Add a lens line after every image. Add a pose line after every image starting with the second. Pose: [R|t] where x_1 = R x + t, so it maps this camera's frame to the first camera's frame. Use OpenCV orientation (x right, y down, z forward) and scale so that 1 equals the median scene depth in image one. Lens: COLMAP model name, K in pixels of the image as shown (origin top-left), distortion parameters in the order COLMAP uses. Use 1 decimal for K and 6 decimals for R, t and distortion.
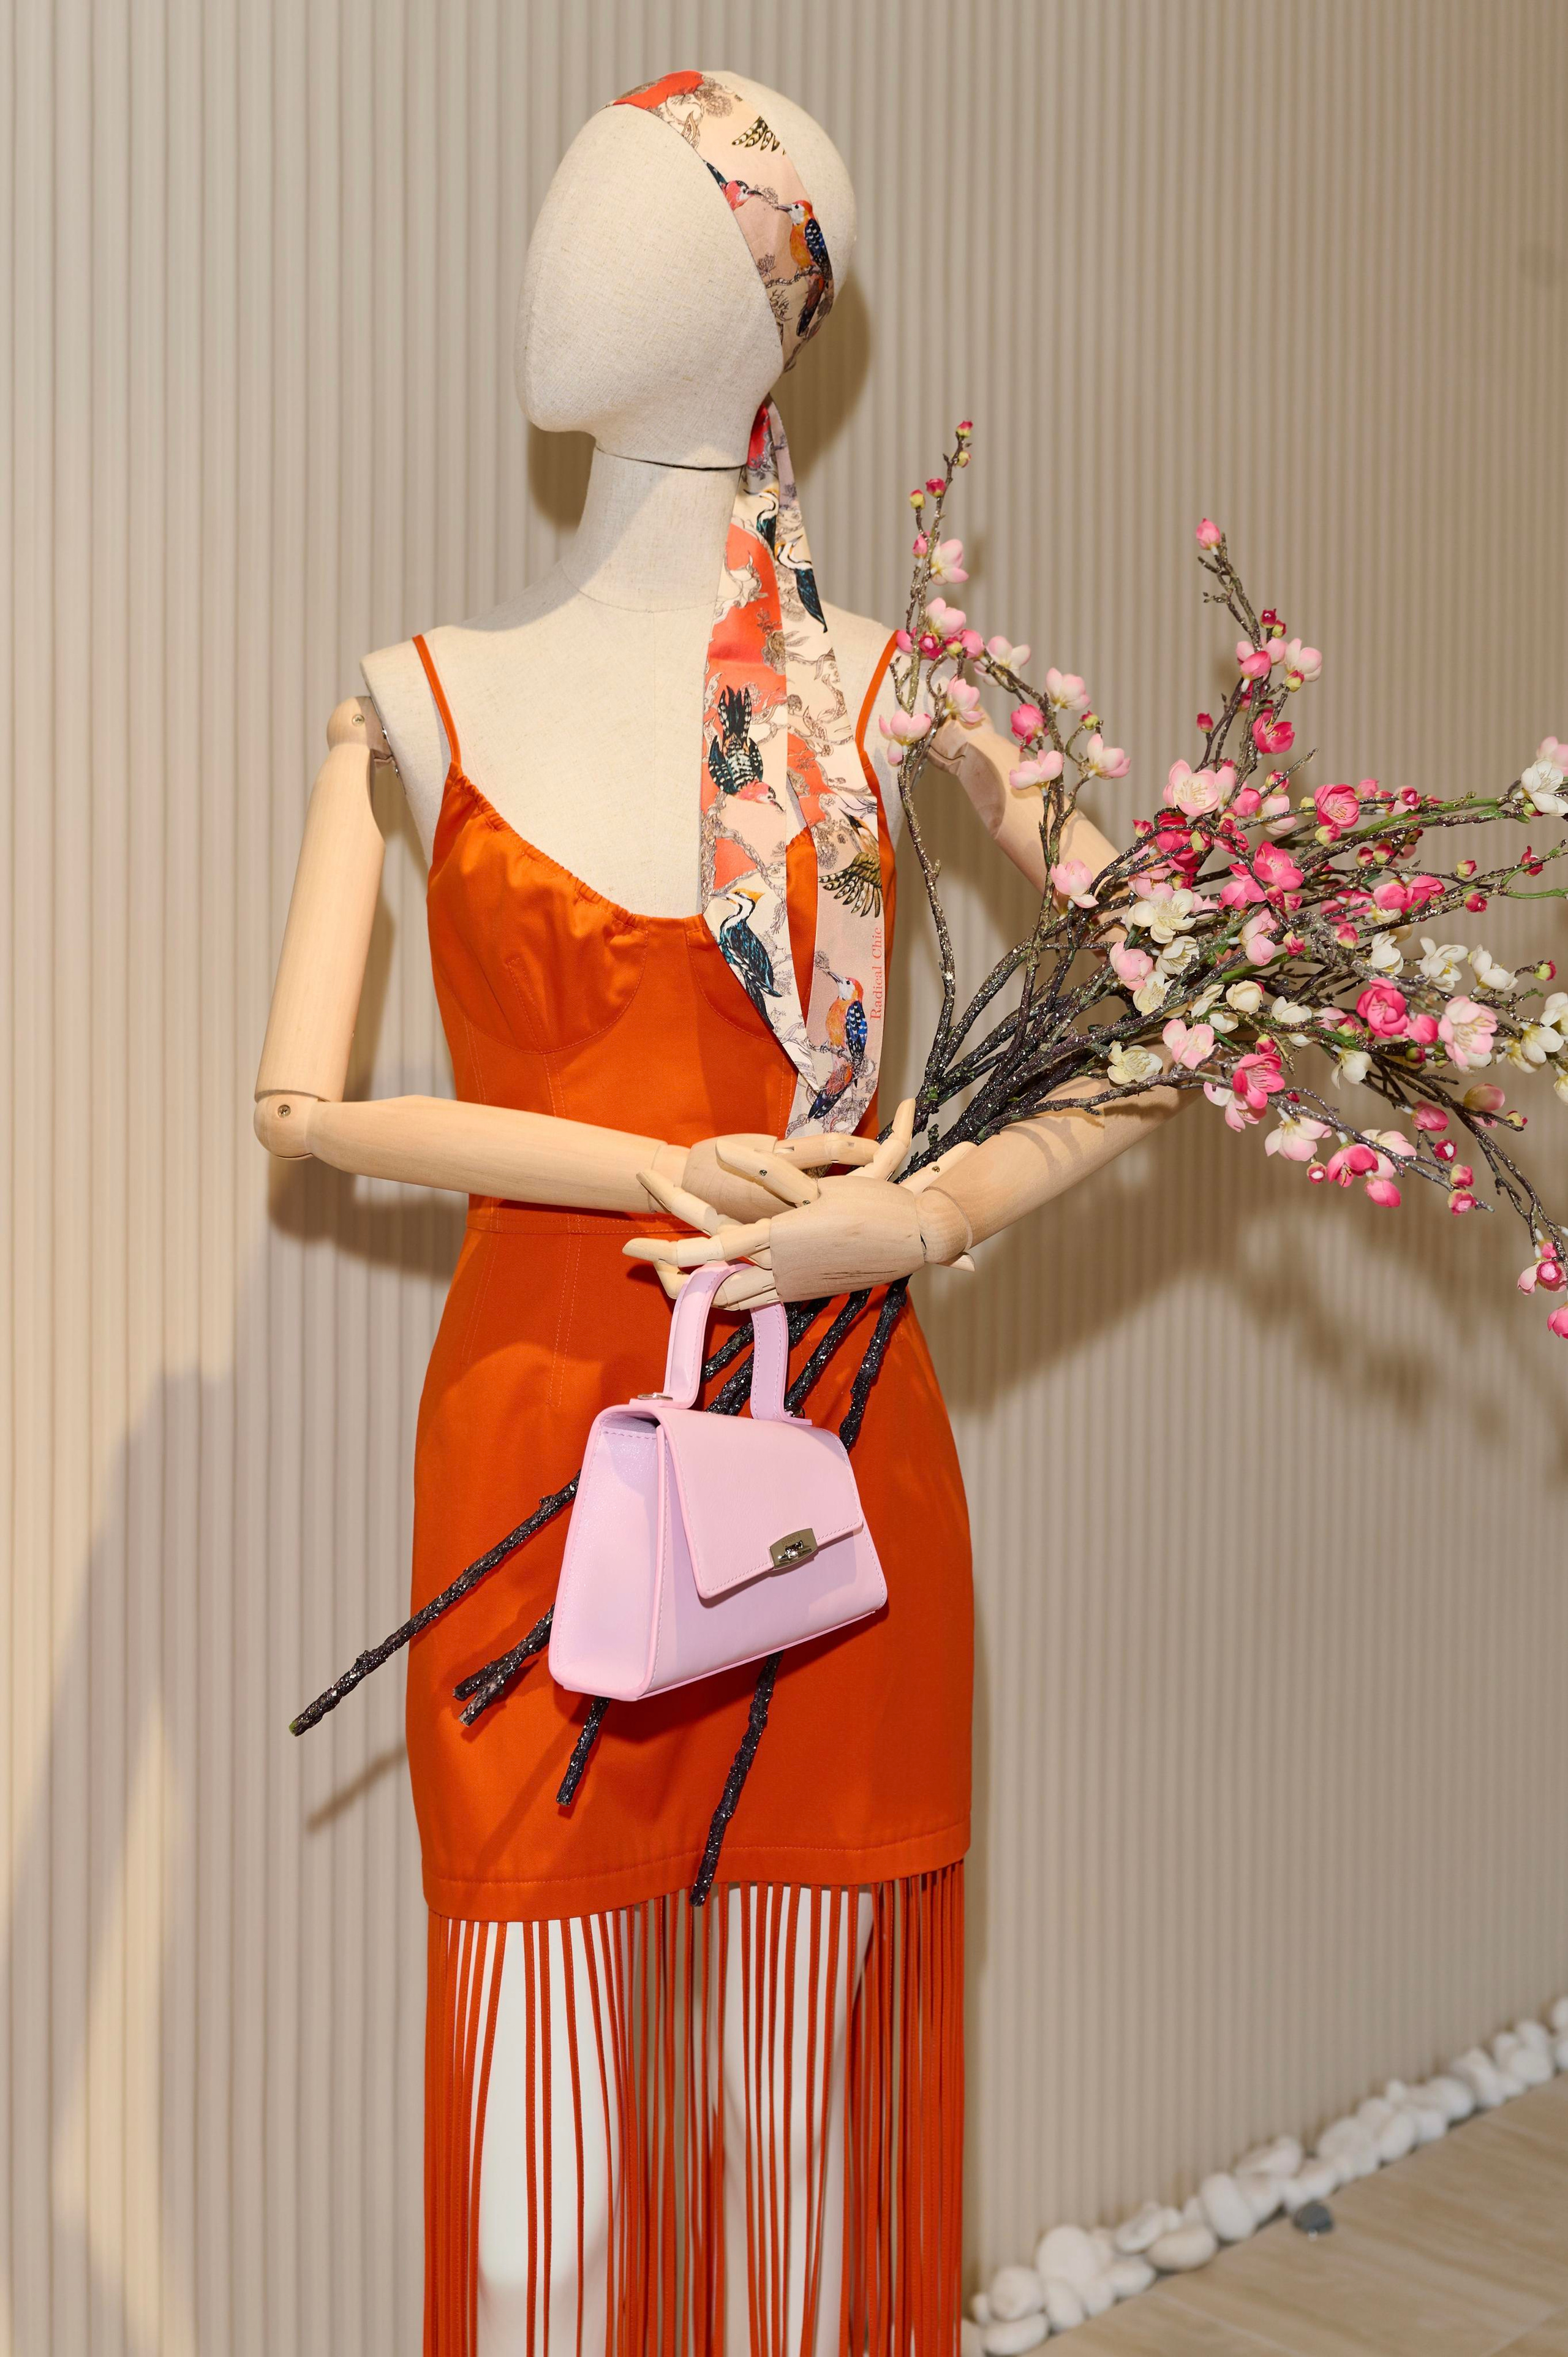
lens RADIAL K [[2922.0, 0, 785.0], [0, 2922.0, 937.4], [0, 0, 1]] dist [-0.018591, 0.049547]
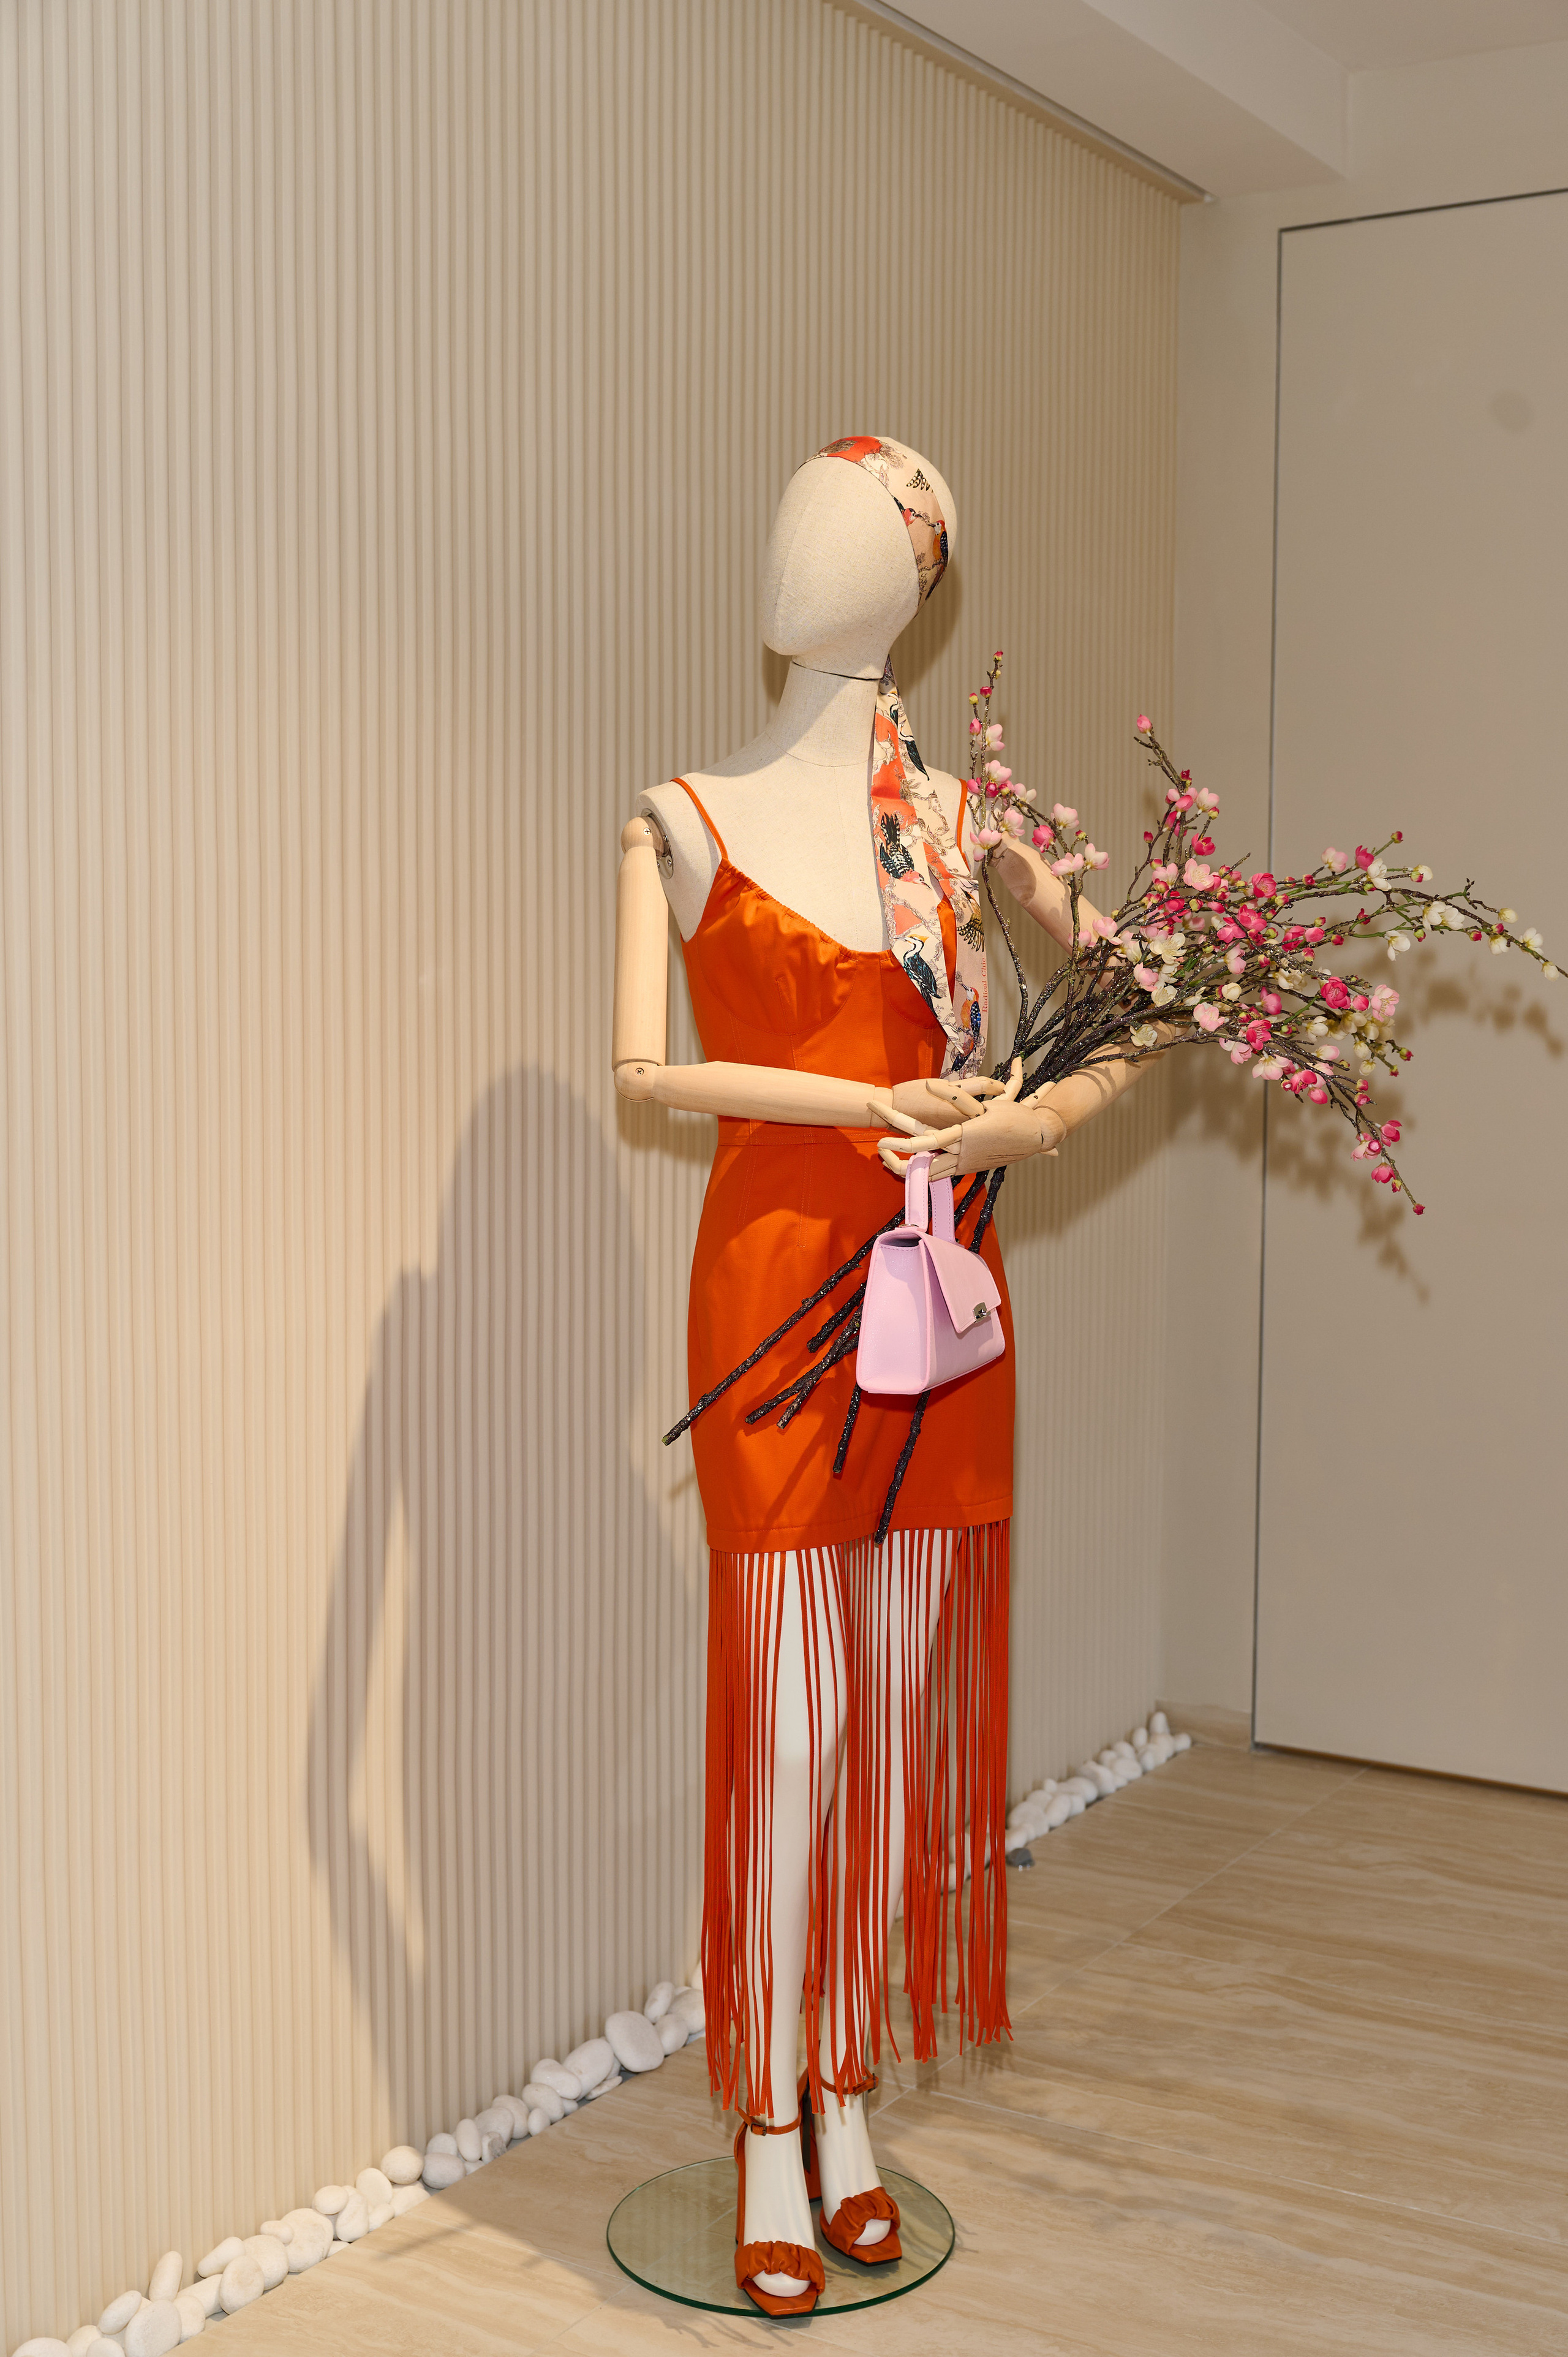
lens RADIAL K [[2770.4, 0, 784.0], [0, 2770.4, 1178.5], [0, 0, 1]] dist [-0.010742, 0.004591]
pose [[0.966899, -0.023407, 0.254083, -0.488589], [0.009928, 0.998481, 0.054201, 0.035903], [-0.254966, -0.049884, 0.965662, -0.520595]]
